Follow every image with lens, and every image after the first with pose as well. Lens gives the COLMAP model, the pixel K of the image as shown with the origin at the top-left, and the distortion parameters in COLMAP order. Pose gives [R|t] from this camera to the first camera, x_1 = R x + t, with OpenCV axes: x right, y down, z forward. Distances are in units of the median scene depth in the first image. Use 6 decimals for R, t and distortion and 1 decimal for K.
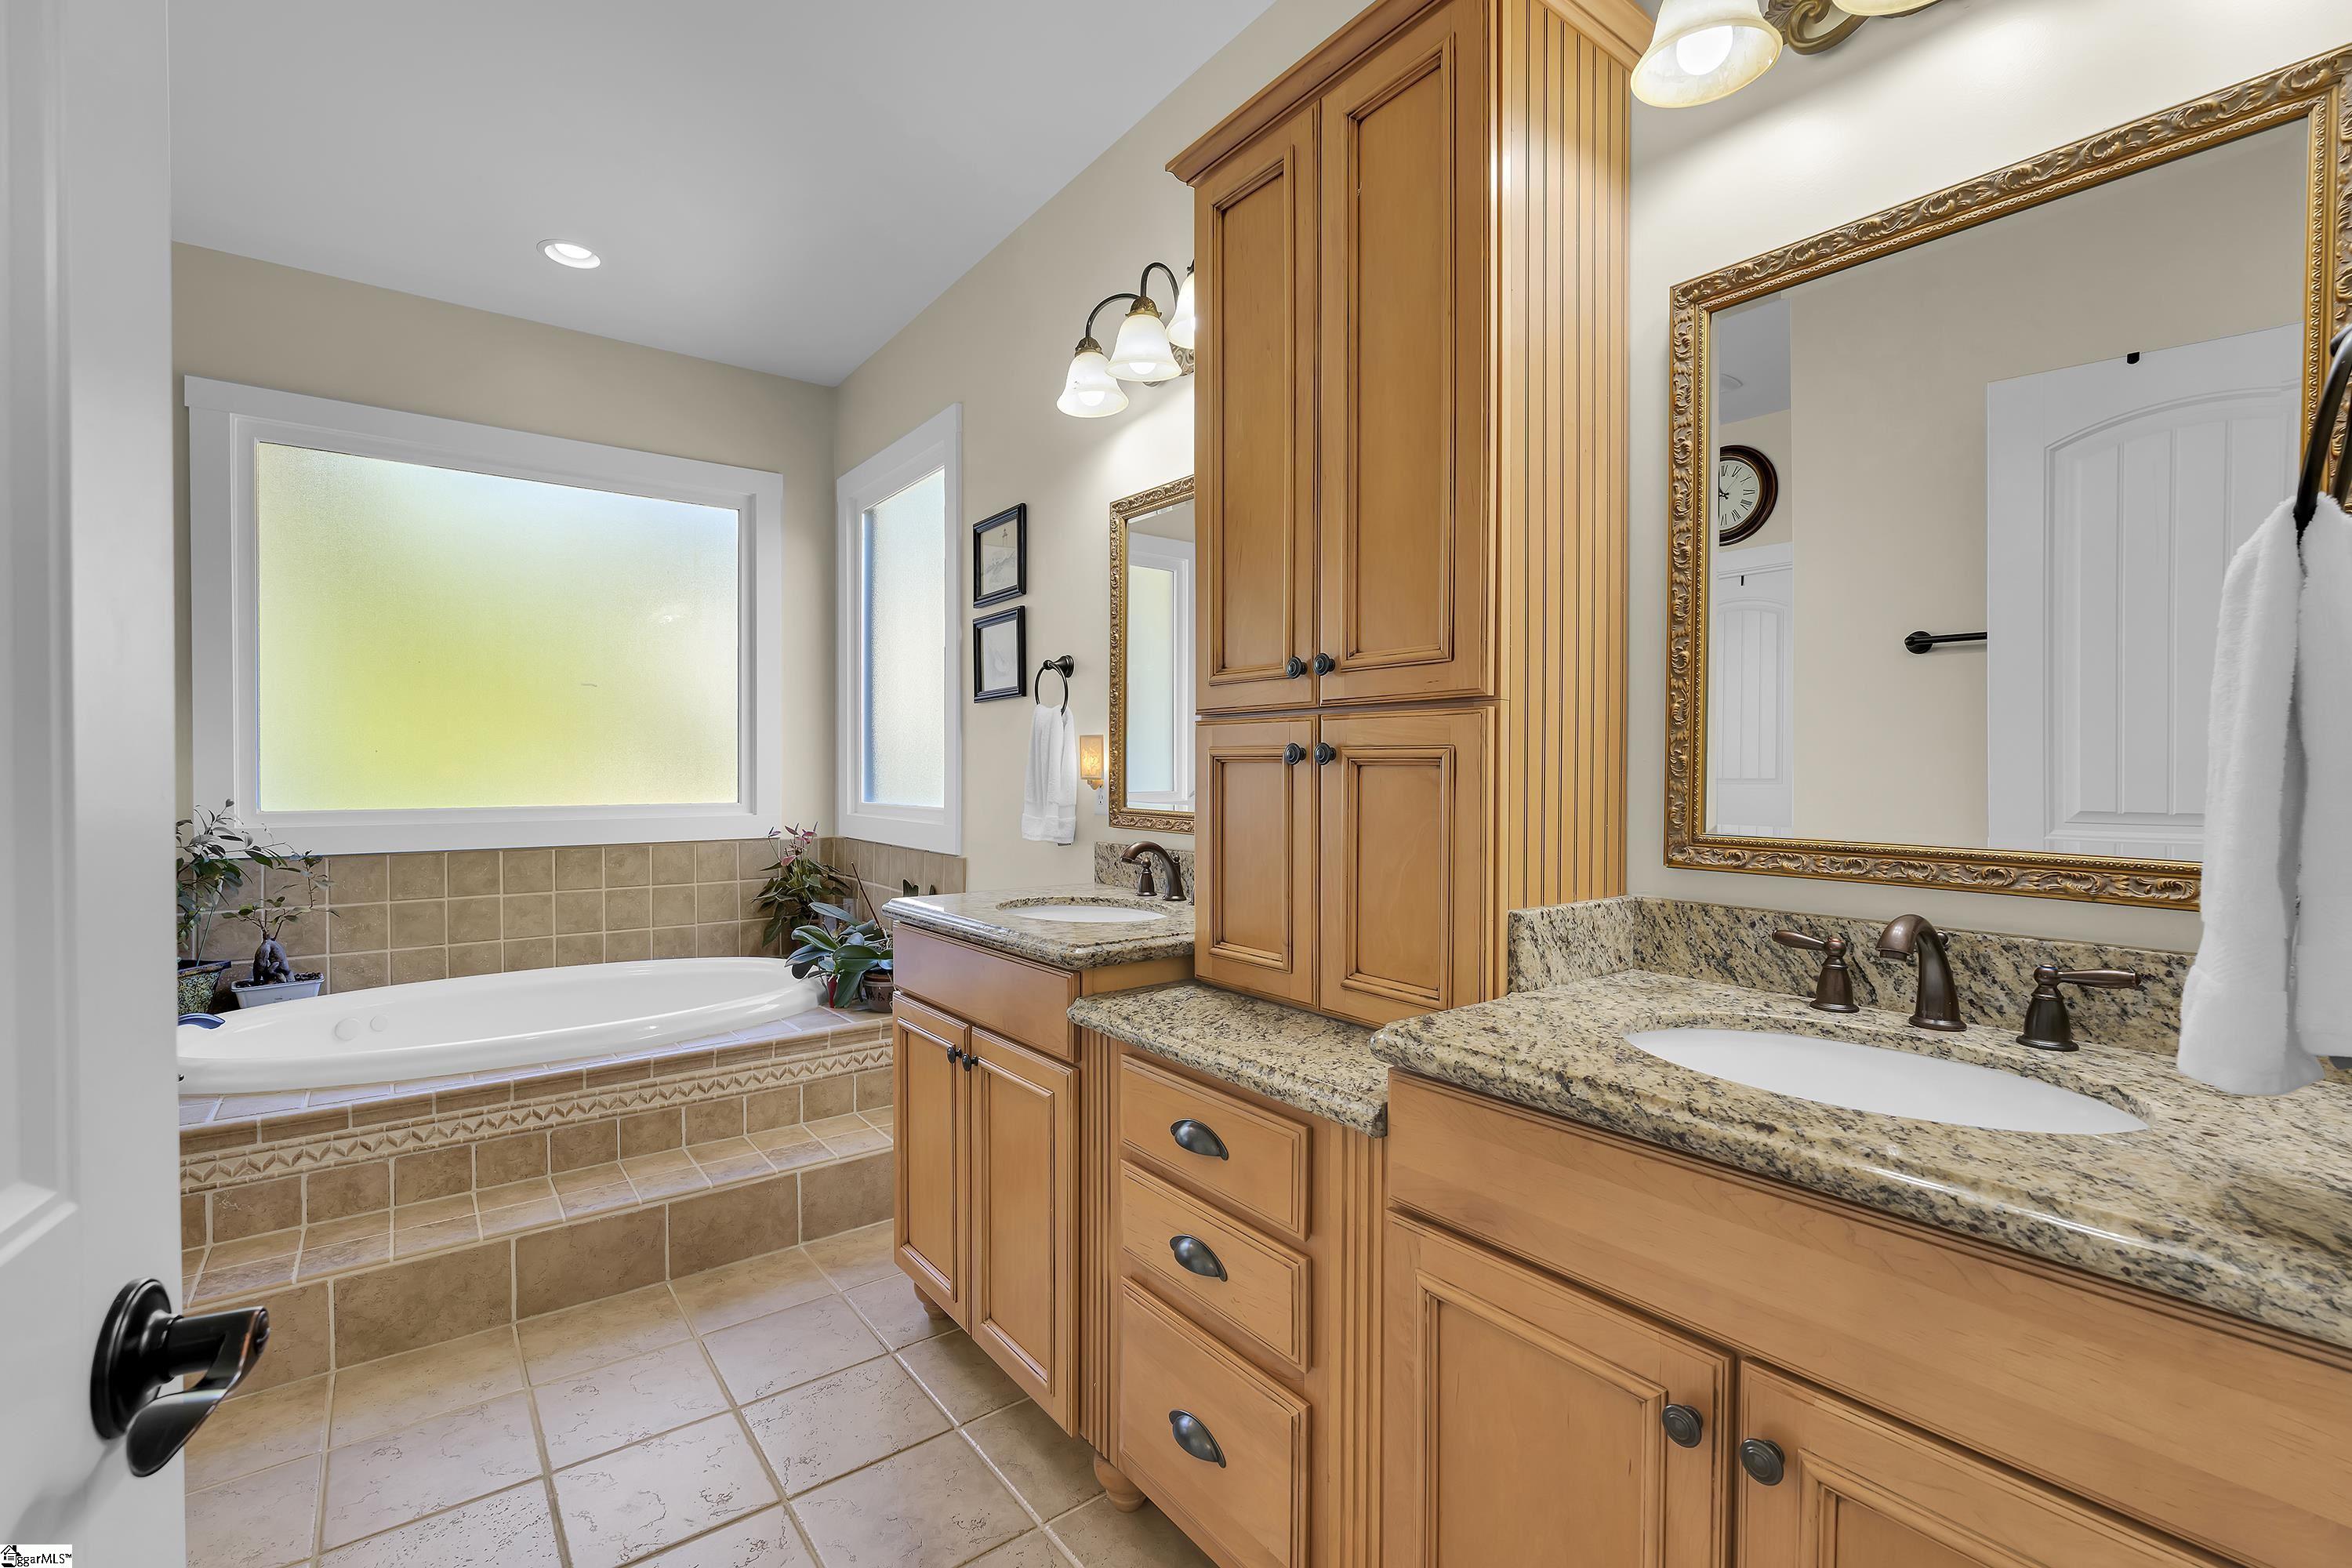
lens RADIAL K [[1023.0, 0, 1149.7], [0, 1023.0, 789.5], [0, 0, 1]] dist [-0.004239, 0.000424]
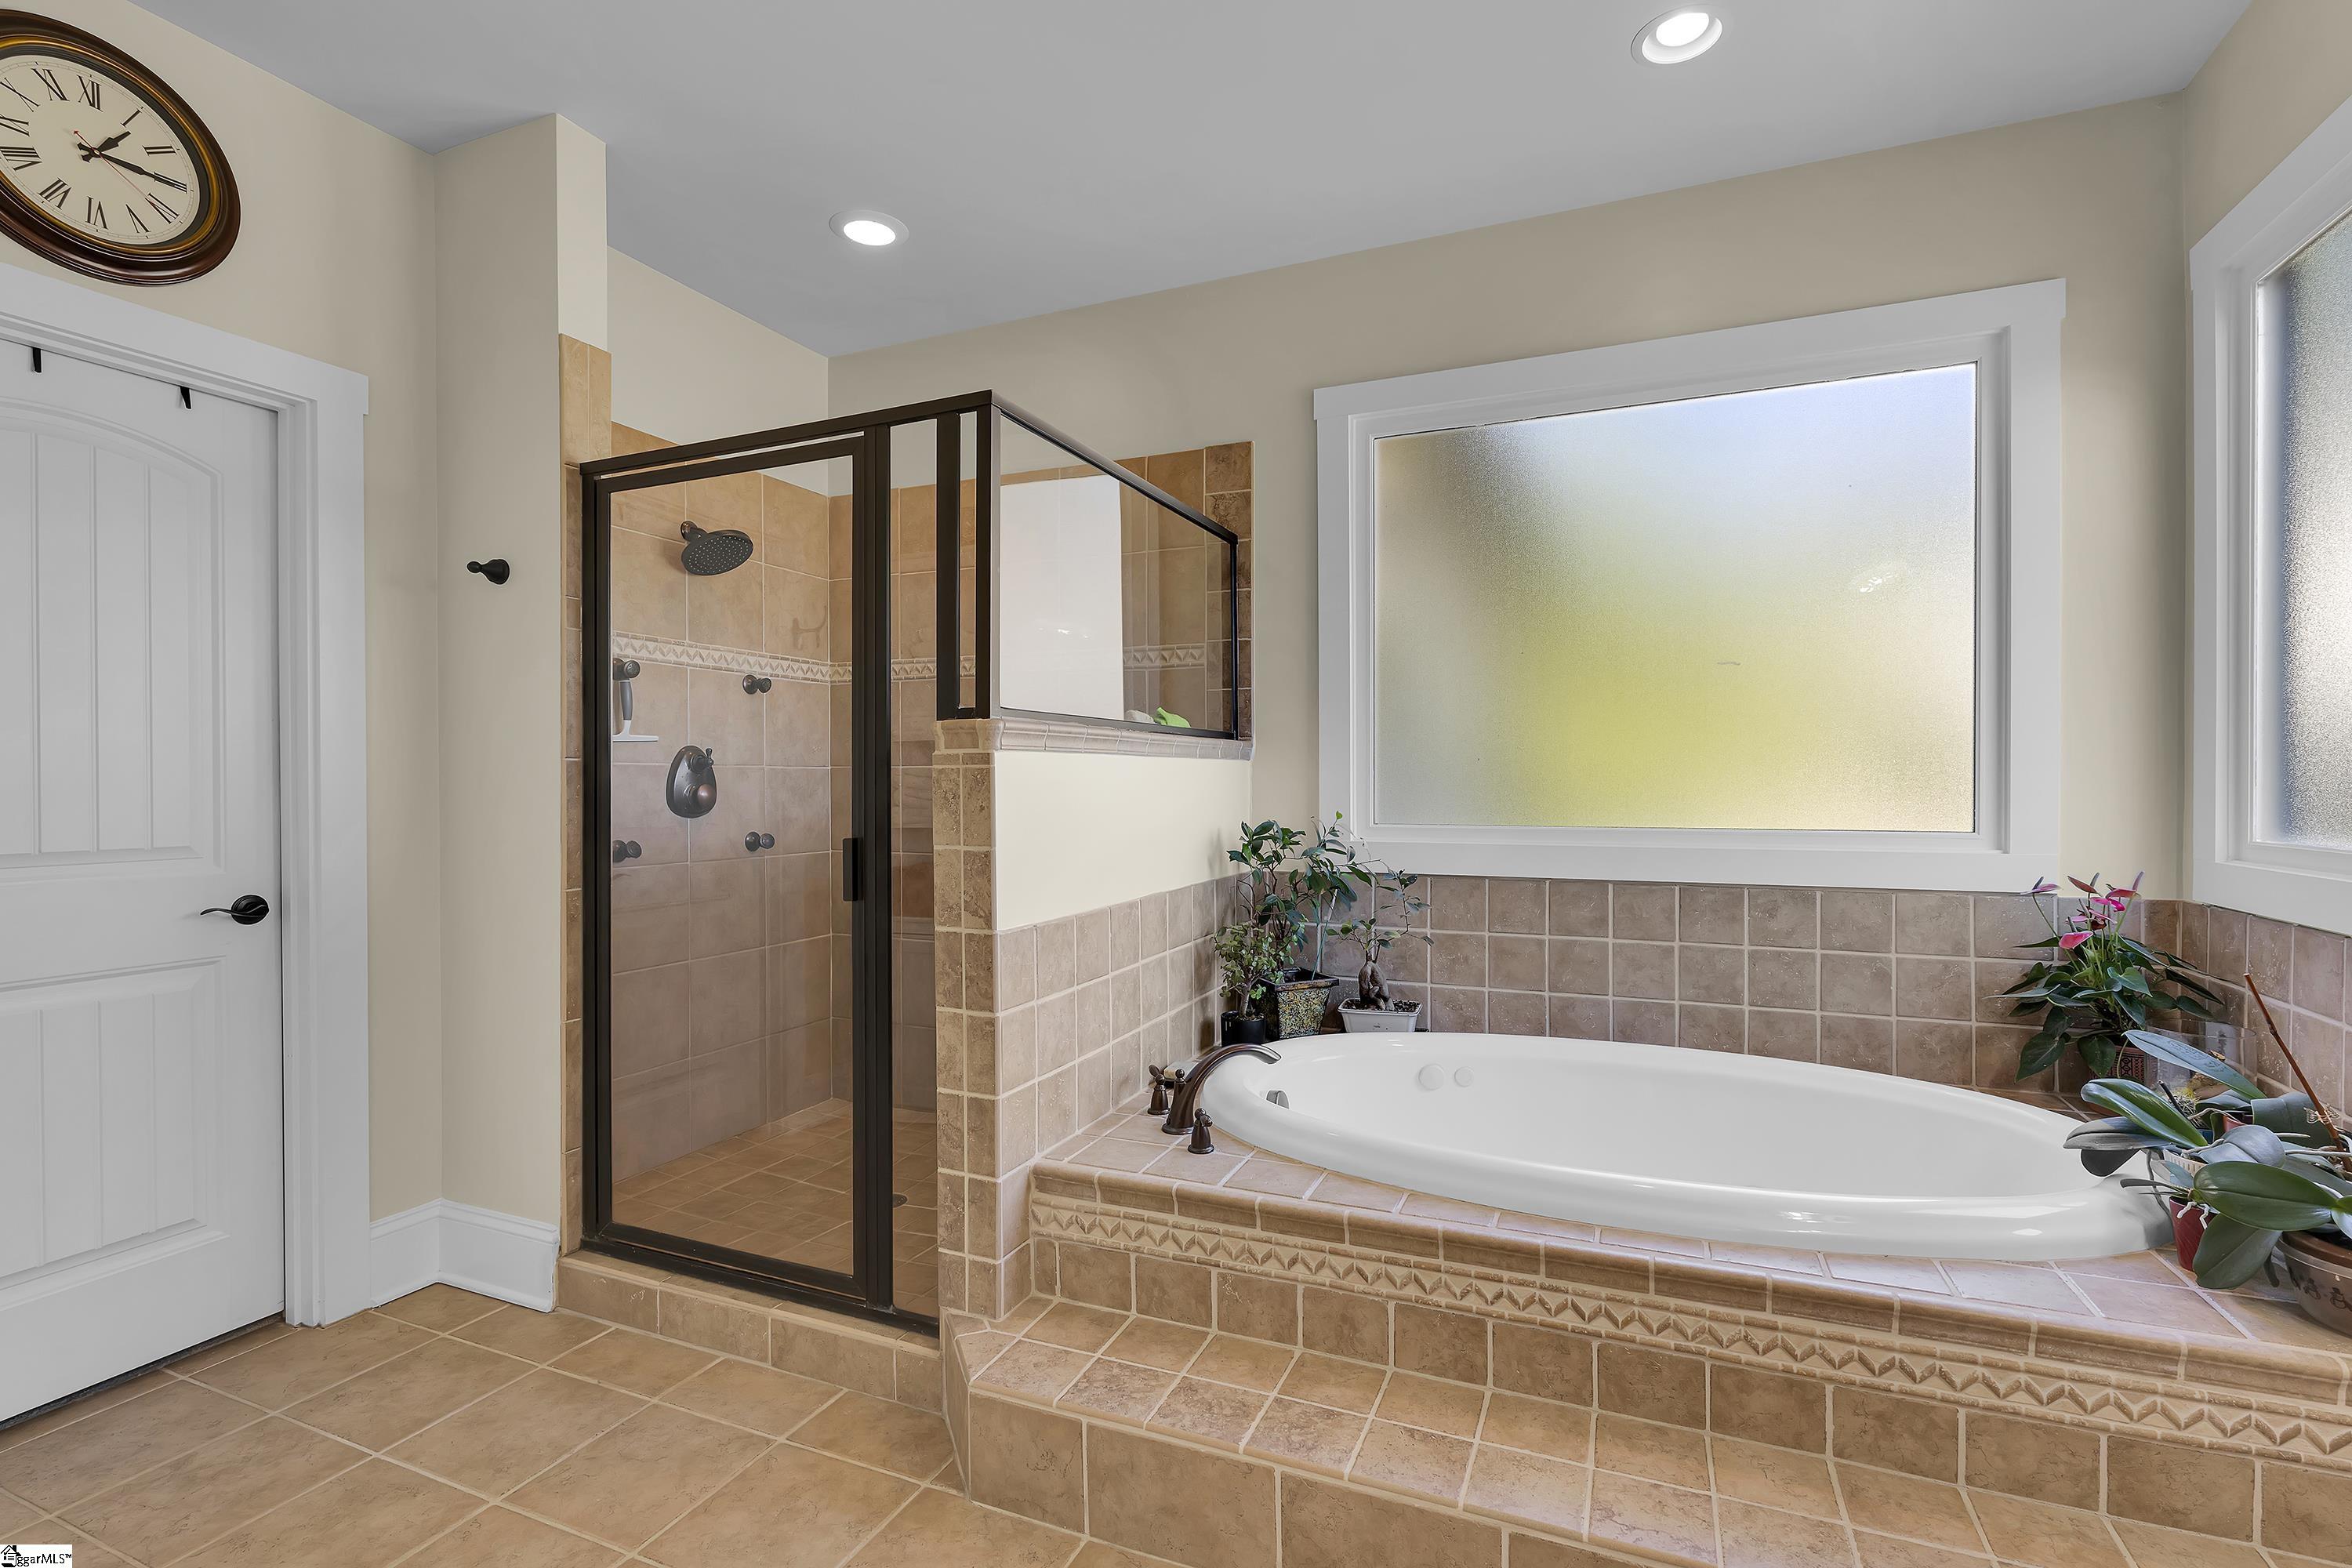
lens RADIAL K [[1023.0, 0, 1149.7], [0, 1023.0, 789.5], [0, 0, 1]] dist [-0.004239, 0.000424]
pose [[0.474563, 0.003952, -0.880213, -0.134276], [-0.015848, 0.999866, -0.004055, -0.003686], [0.880079, 0.015874, 0.474562, 0.376083]]
